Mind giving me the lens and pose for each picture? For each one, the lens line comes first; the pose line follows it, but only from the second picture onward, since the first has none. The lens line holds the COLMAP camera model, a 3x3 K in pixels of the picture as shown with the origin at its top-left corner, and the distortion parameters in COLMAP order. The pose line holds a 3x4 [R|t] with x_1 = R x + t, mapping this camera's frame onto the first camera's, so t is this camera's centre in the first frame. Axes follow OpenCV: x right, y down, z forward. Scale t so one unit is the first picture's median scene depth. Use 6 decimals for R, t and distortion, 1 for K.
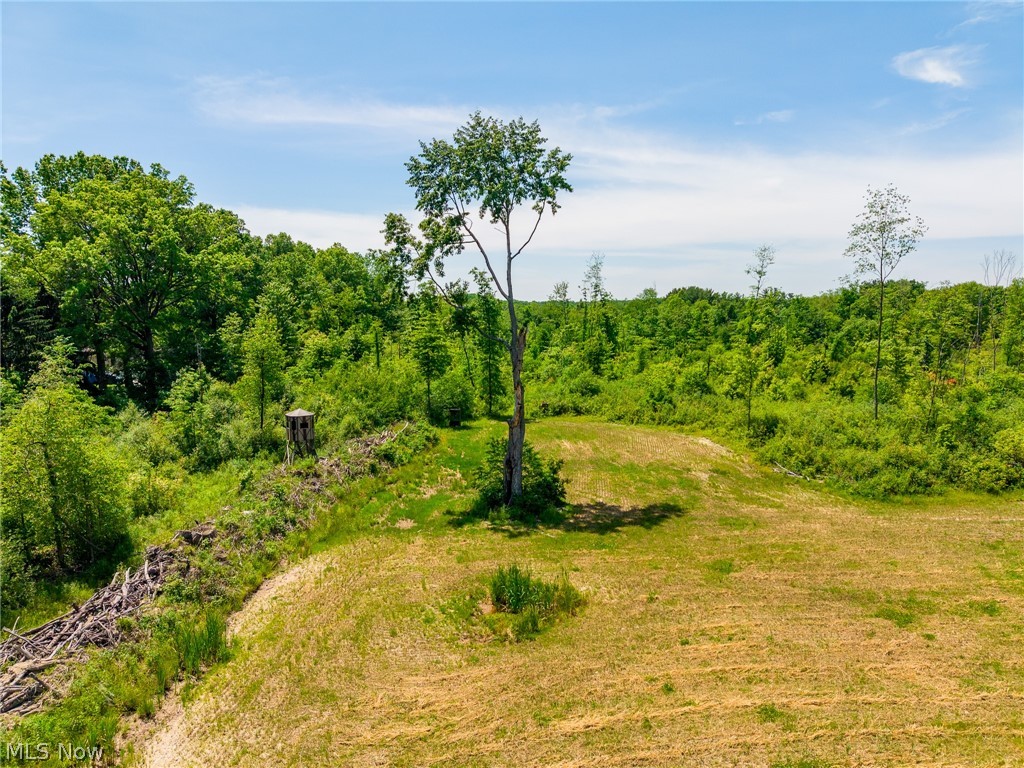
lens RADIAL K [[690.5, 0, 512.8], [0, 690.5, 381.7], [0, 0, 1]] dist [0.015555, -0.008826]
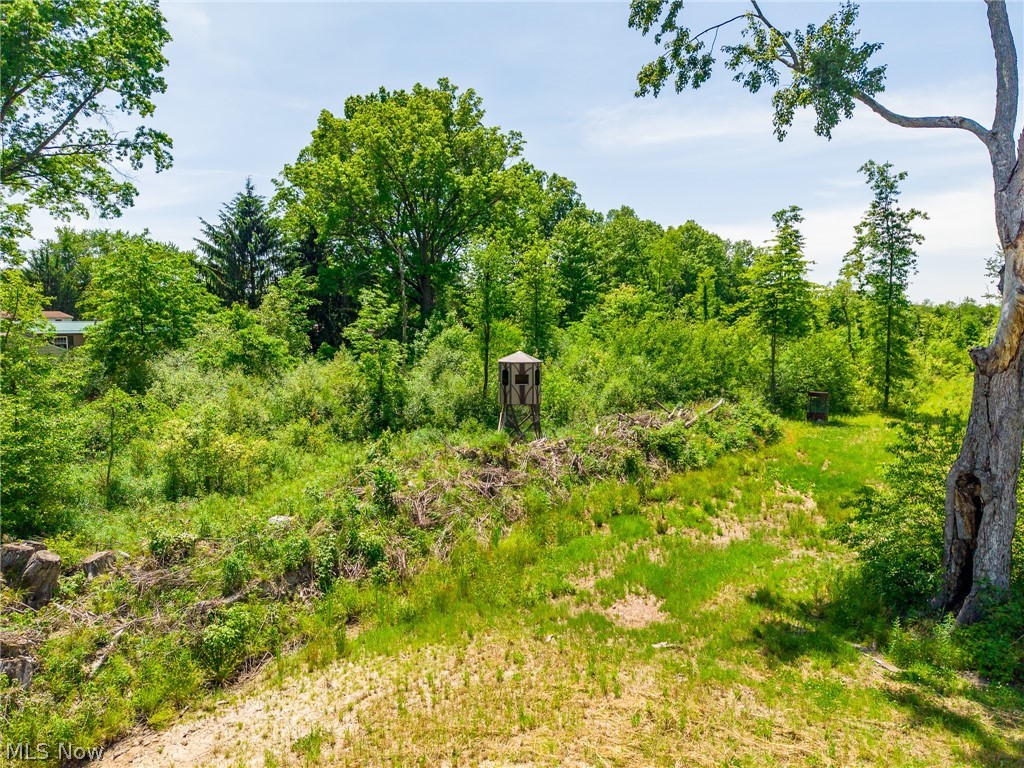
lens RADIAL K [[690.5, 0, 506.3], [0, 690.5, 380.7], [0, 0, 1]] dist [0.015555, -0.008826]
pose [[0.864575, 0.049877, -0.500023, -0.025830], [-0.060283, 0.998170, -0.004668, 0.066200], [0.498876, 0.034179, 0.865999, 0.482512]]
